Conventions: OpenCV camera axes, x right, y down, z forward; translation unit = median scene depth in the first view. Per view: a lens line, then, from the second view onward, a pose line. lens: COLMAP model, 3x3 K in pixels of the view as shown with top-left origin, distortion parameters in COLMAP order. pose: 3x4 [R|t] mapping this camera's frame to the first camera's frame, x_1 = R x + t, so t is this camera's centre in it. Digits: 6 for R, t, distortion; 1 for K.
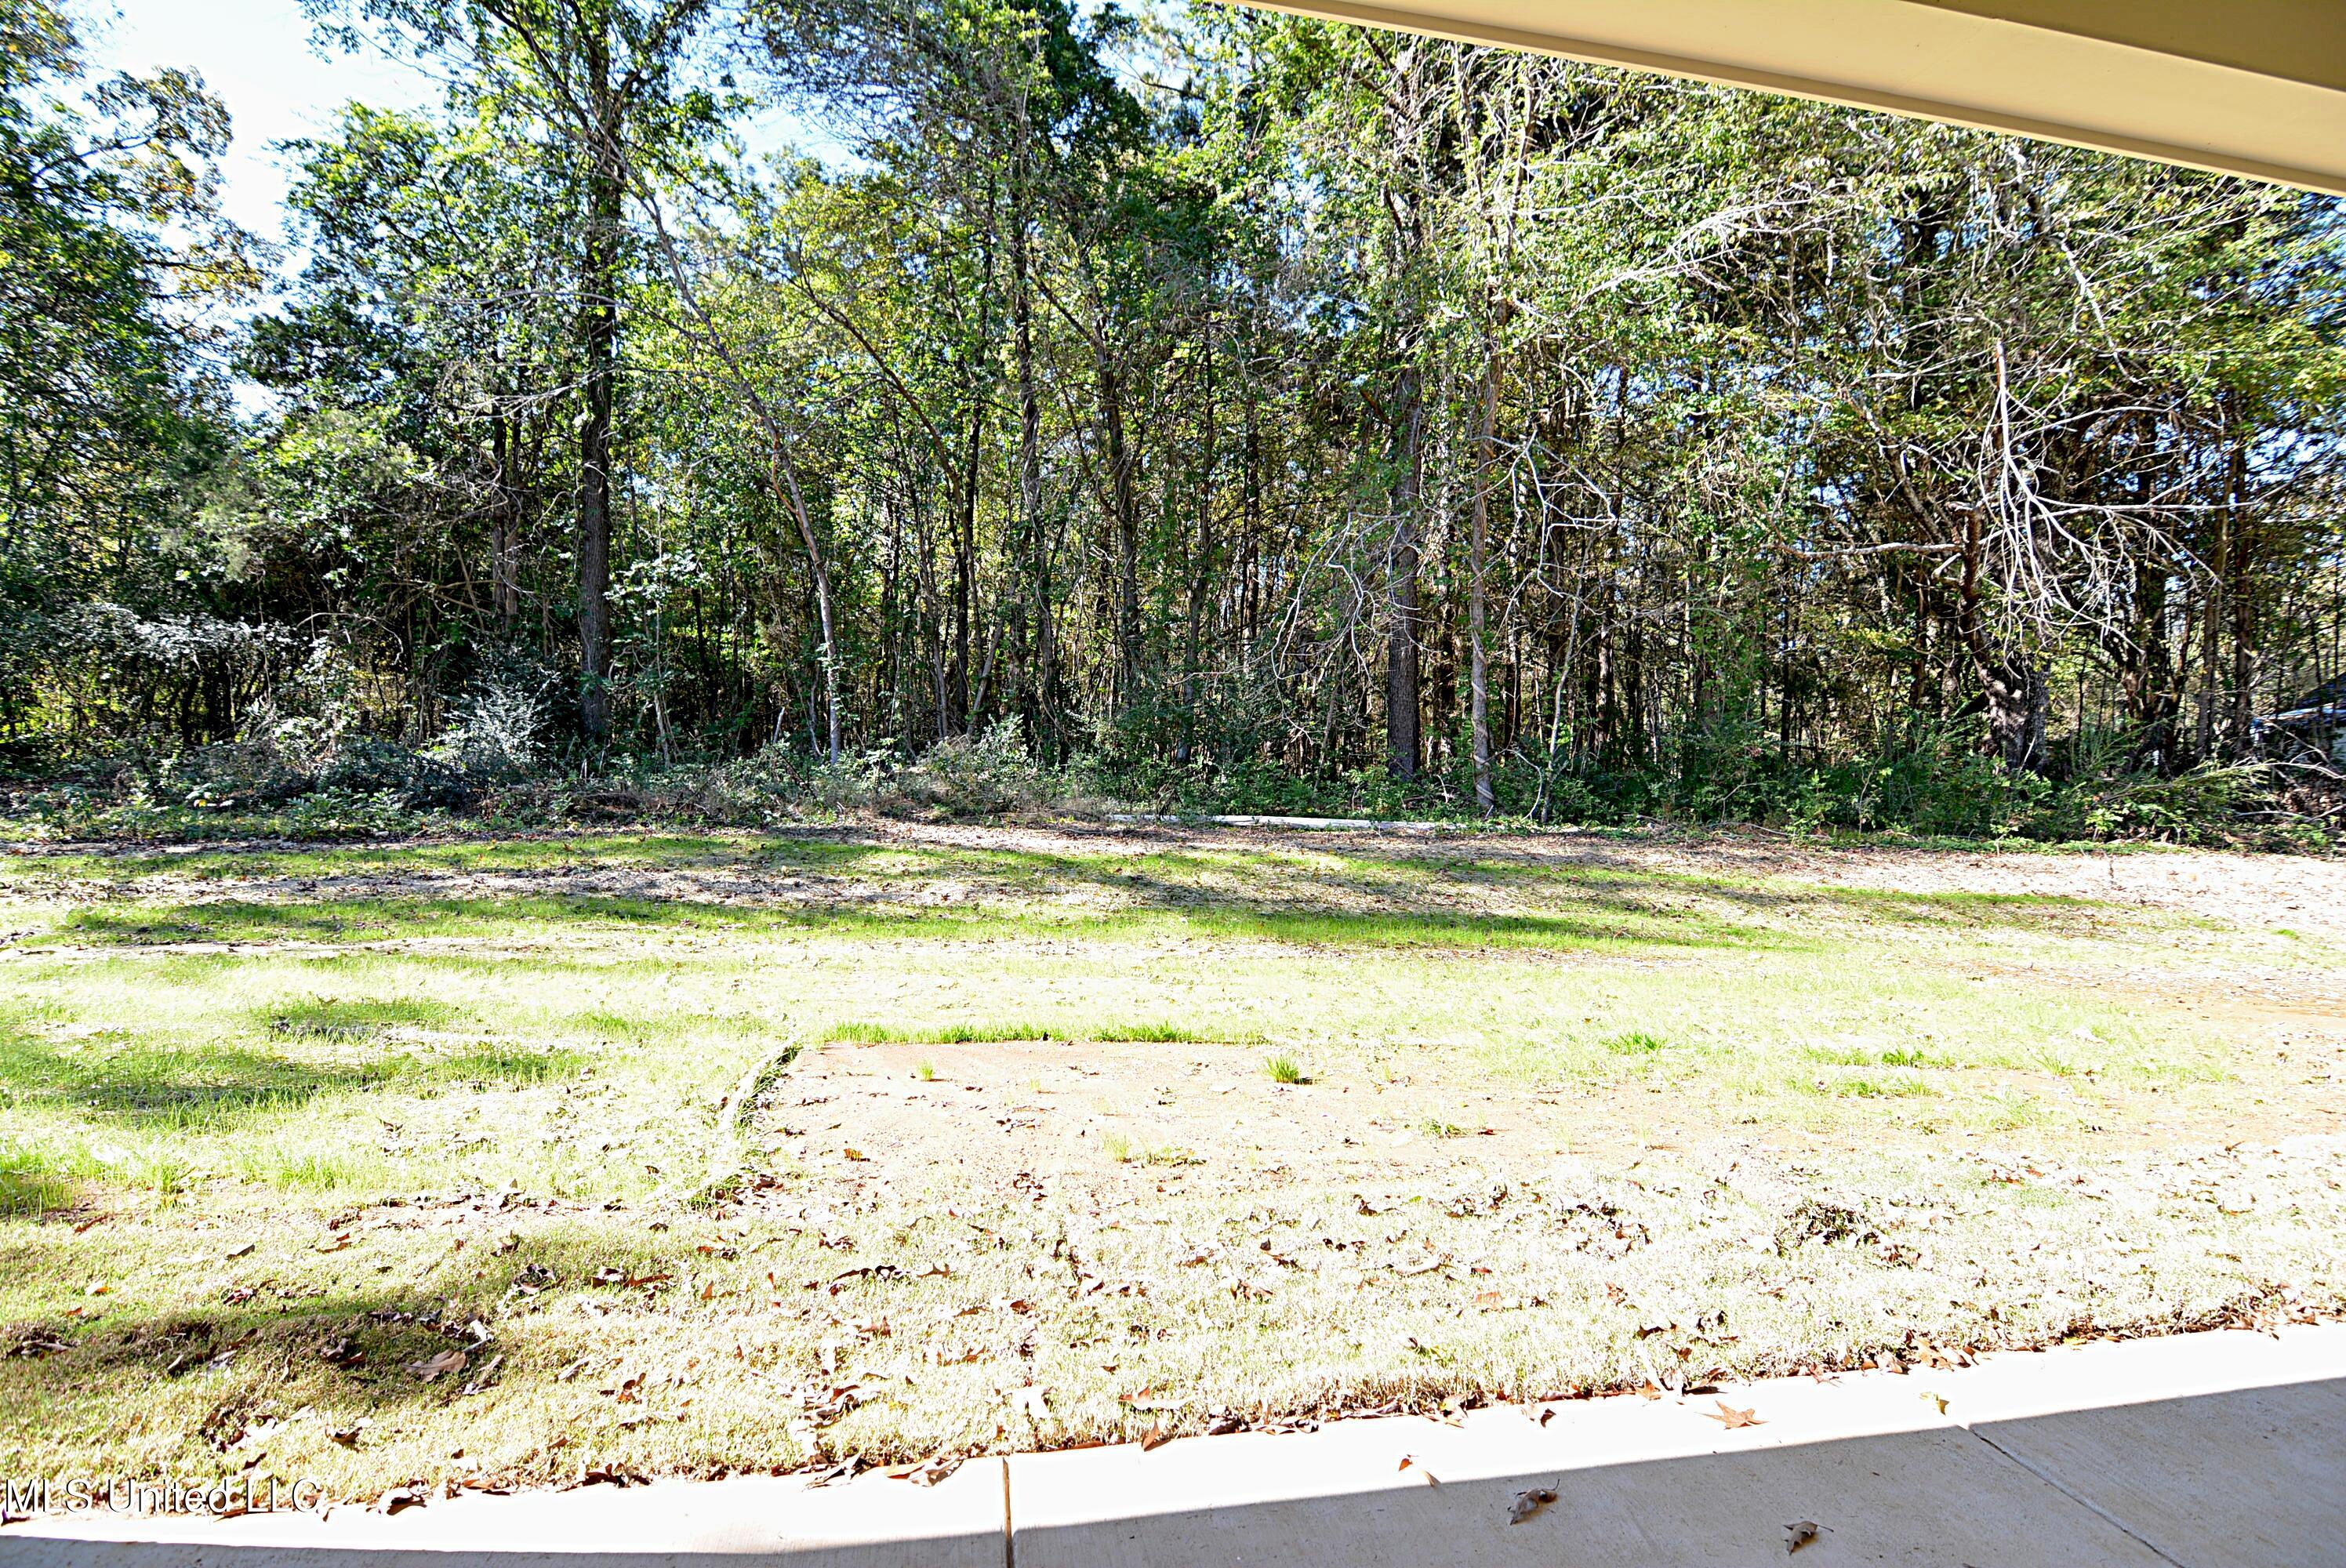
lens RADIAL K [[1146.1, 0, 1173.0], [0, 1146.1, 784.0], [0, 0, 1]] dist [-0.004437, -0.001077]
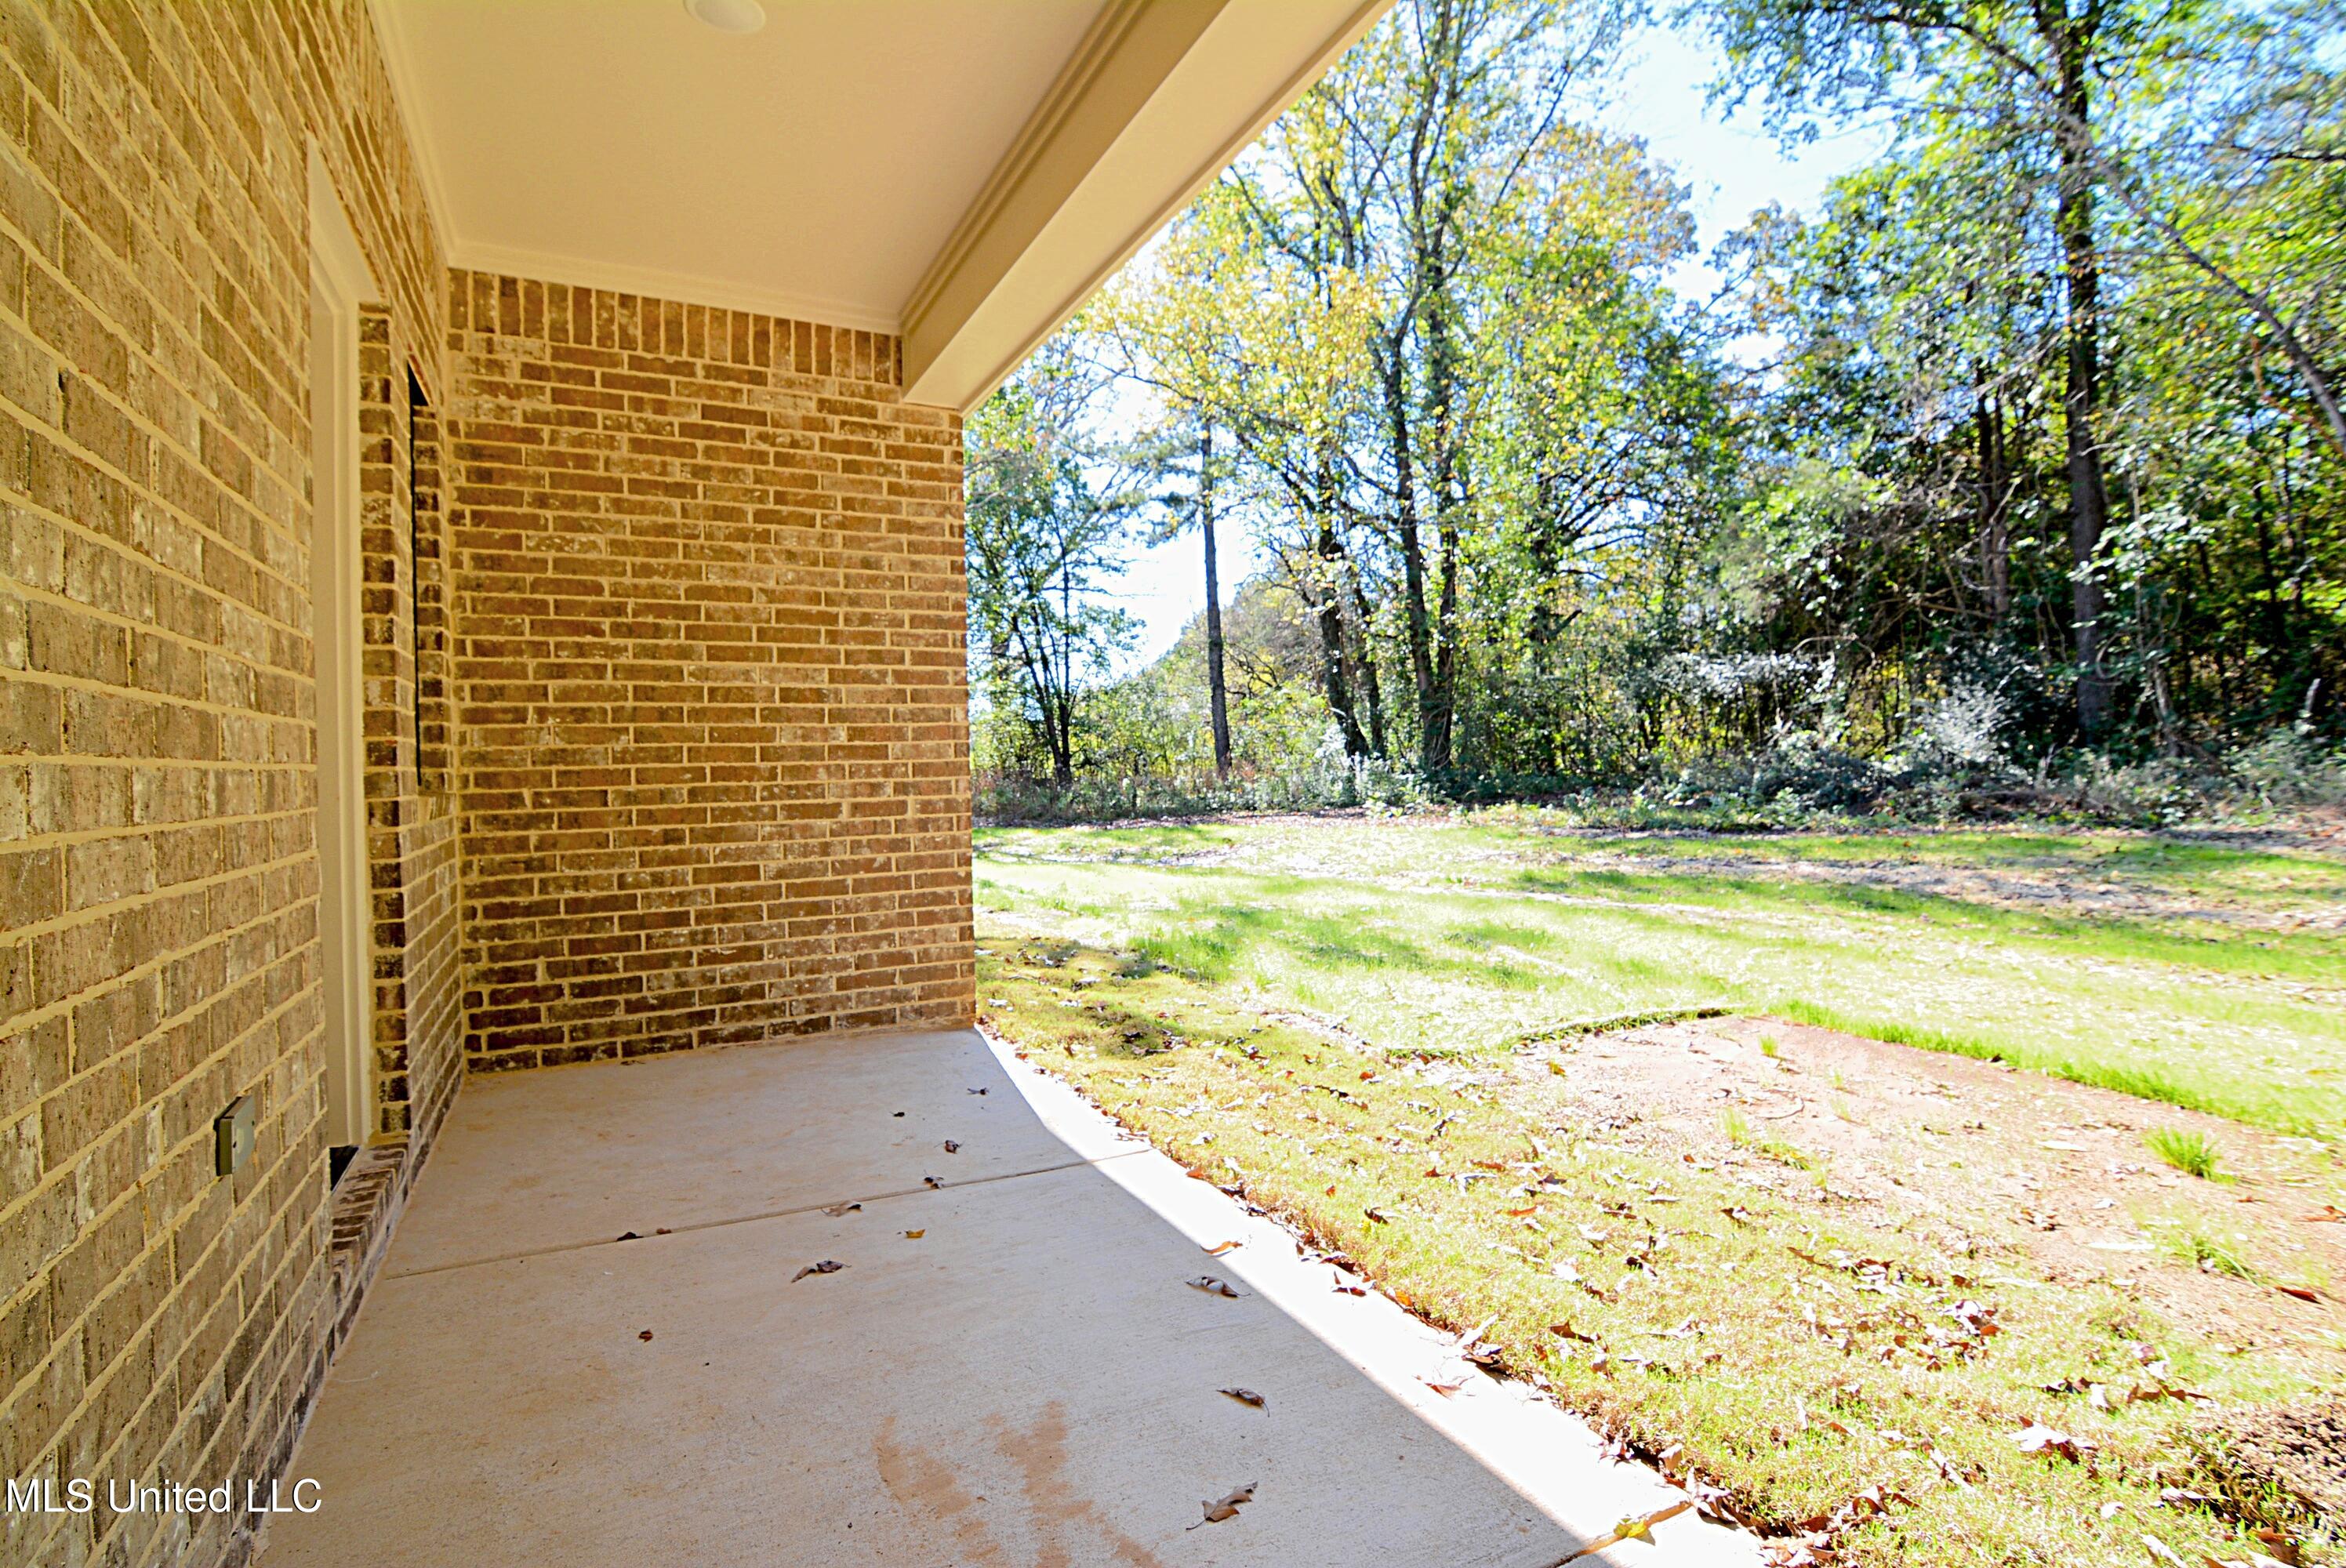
lens RADIAL K [[1146.1, 0, 1173.0], [0, 1146.1, 784.0], [0, 0, 1]] dist [-0.004437, -0.001077]
pose [[0.277501, -0.017951, -0.960558, 0.173732], [0.003917, 0.999838, -0.017553, 0.012492], [0.960717, 0.001108, 0.277527, 0.071089]]
